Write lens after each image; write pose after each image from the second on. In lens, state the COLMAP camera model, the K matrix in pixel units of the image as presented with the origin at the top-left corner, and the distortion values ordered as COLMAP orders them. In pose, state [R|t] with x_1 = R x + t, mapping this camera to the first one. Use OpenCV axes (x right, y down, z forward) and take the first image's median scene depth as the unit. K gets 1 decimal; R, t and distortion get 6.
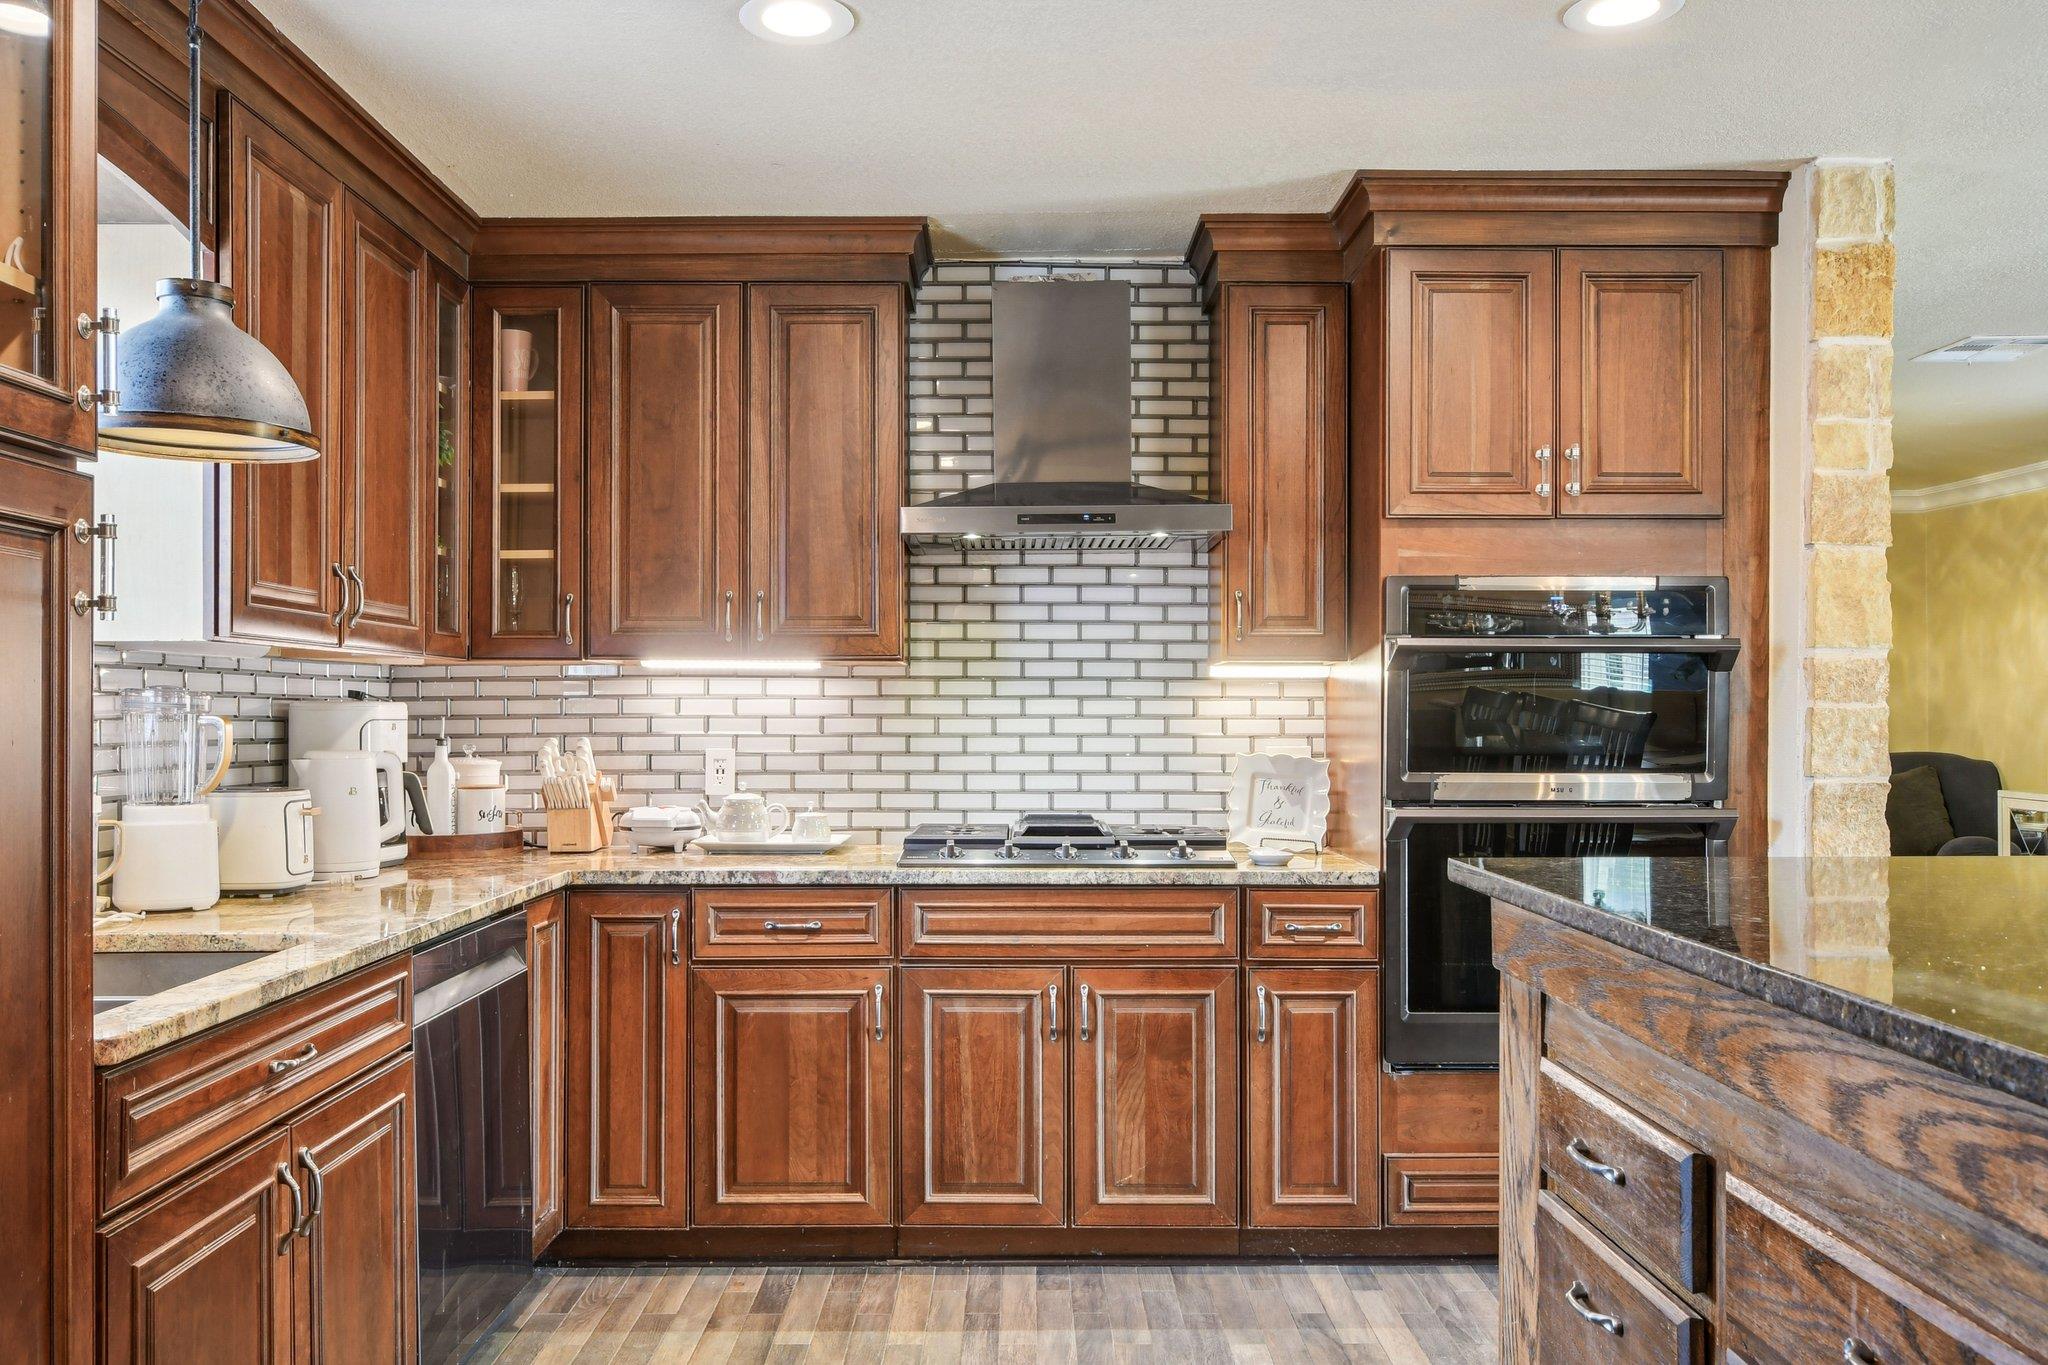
lens RADIAL K [[1601.7, 0, 1028.4], [0, 1601.7, 707.0], [0, 0, 1]] dist [-0.001671, -0.011111]
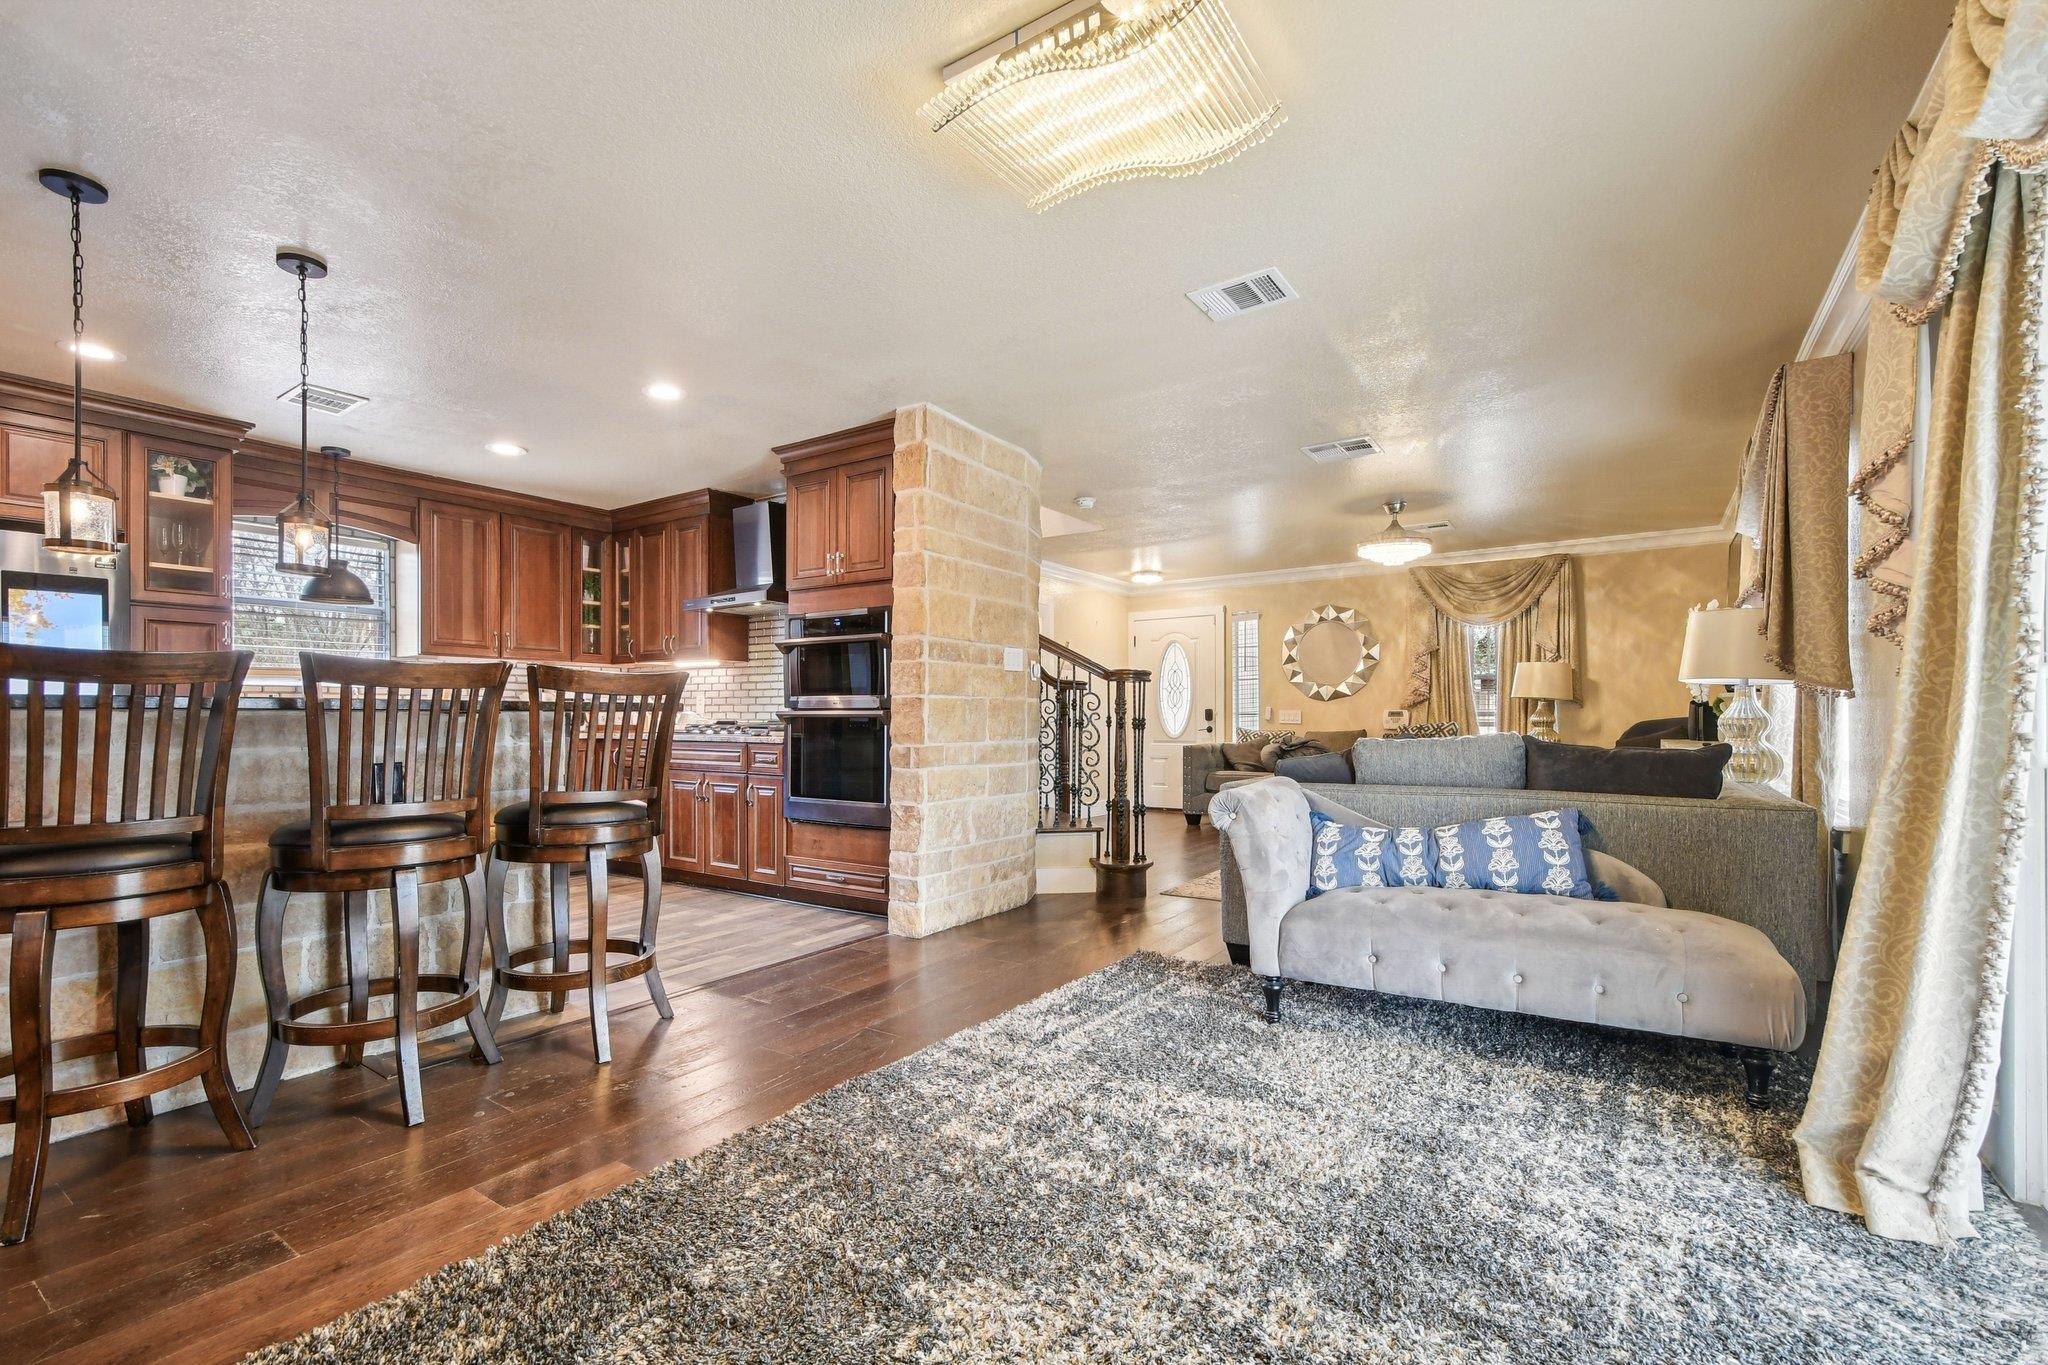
lens RADIAL K [[902.2, 0, 1015.0], [0, 902.2, 713.1], [0, 0, 1]] dist [0.004721, -0.007690]
pose [[0.817339, -0.004195, -0.576141, 1.274893], [0.001591, 0.999986, -0.005023, 0.073196], [0.576154, 0.003189, 0.817335, 0.096563]]
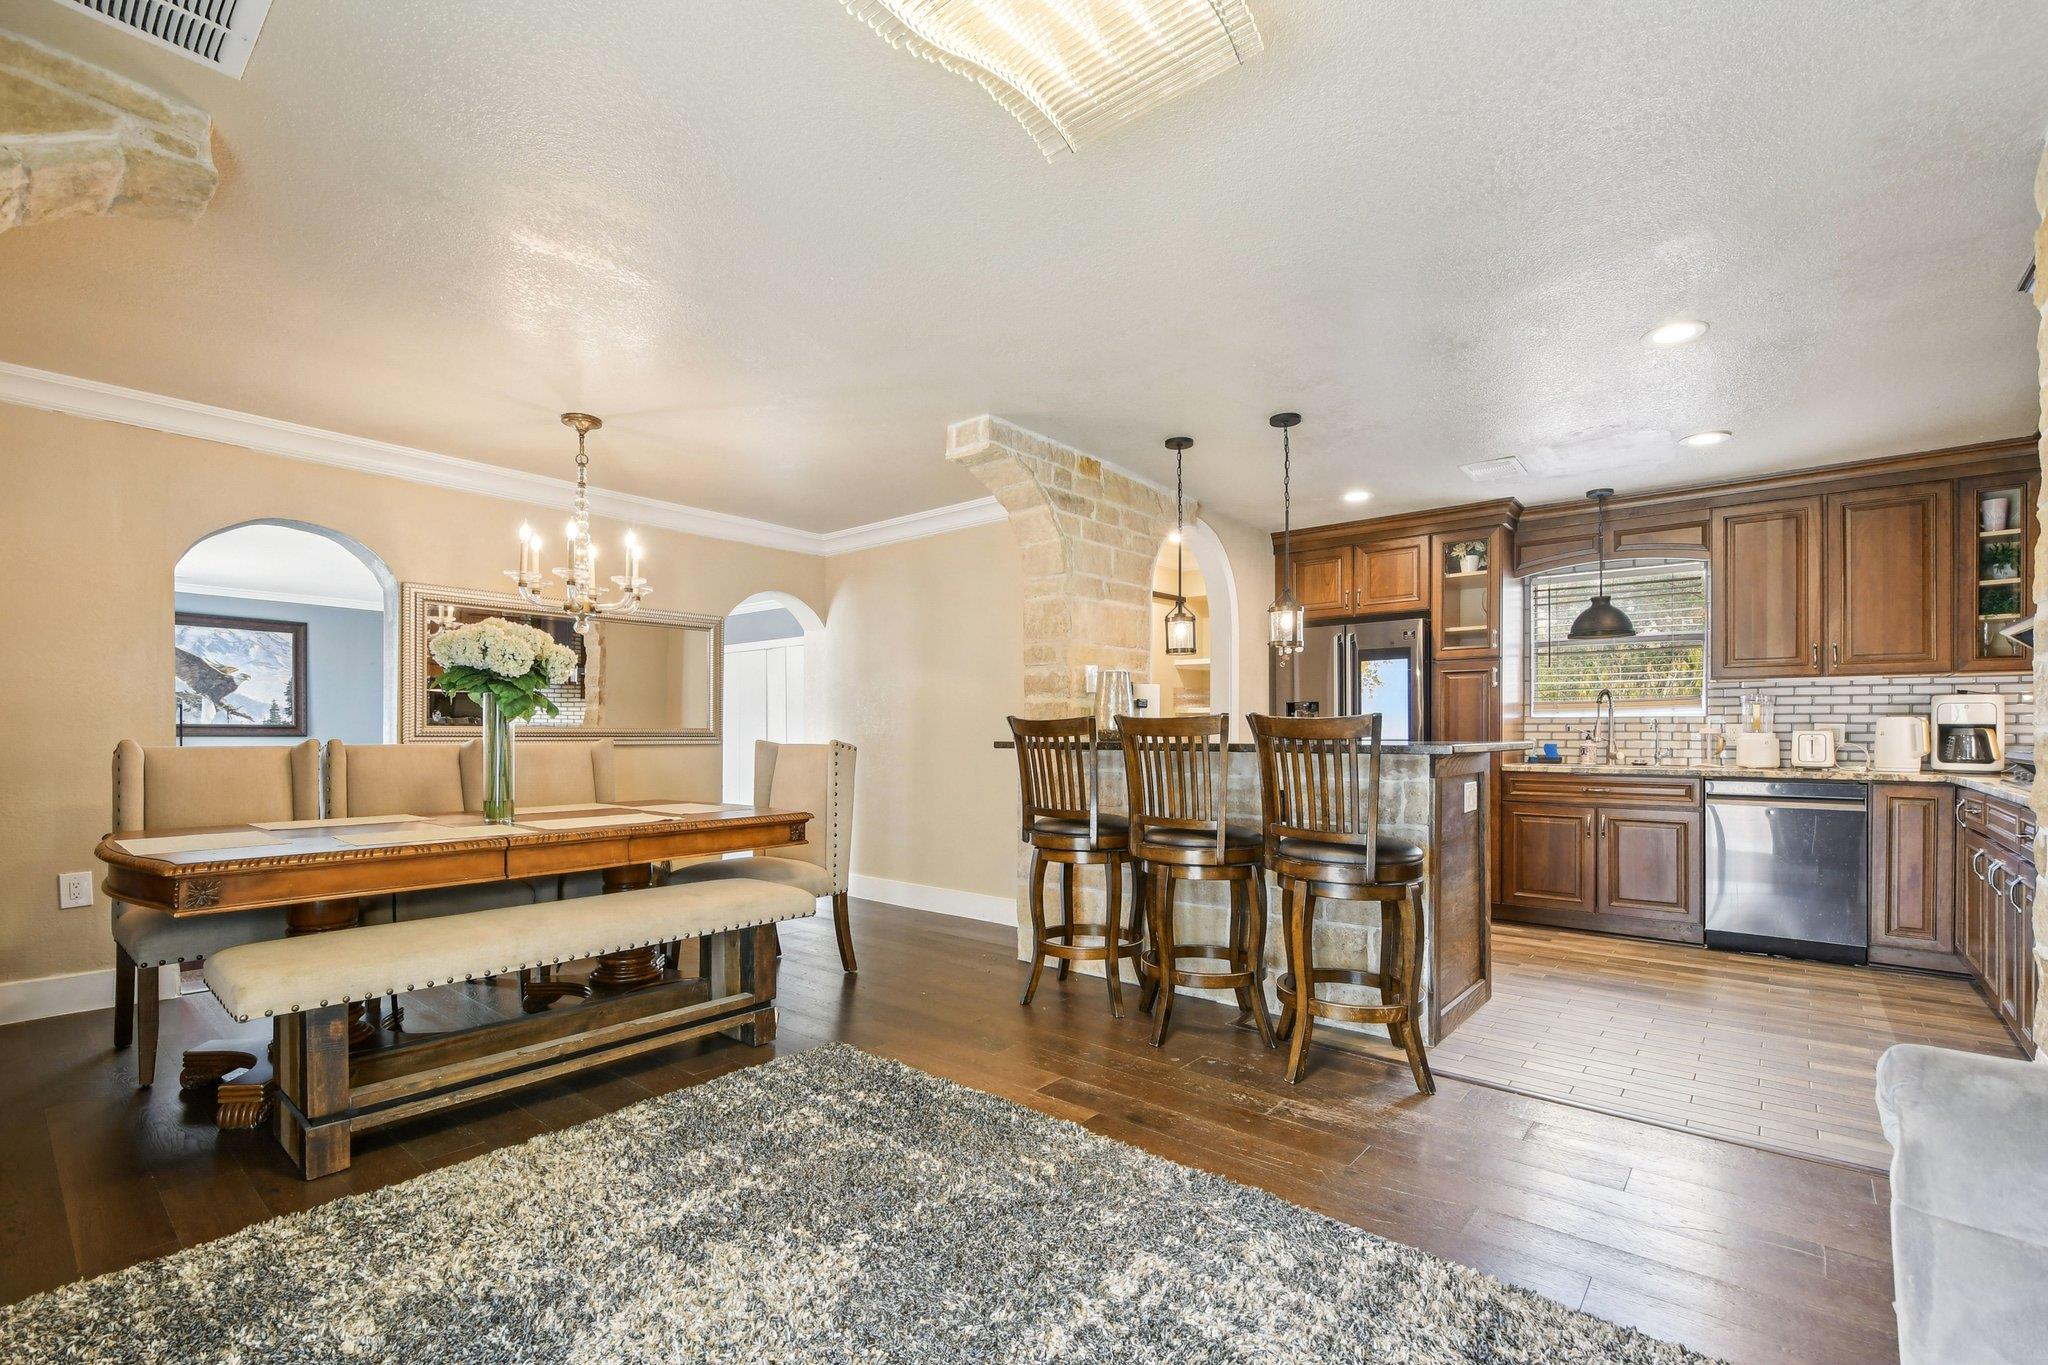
lens RADIAL K [[900.9, 0, 1010.8], [0, 900.9, 729.9], [0, 0, 1]] dist [0.003280, -0.007140]
pose [[-0.659221, -0.003338, -0.751941, 1.328500], [-0.001562, 0.999994, -0.003070, 0.048864], [0.751947, -0.000849, -0.659223, 0.844855]]
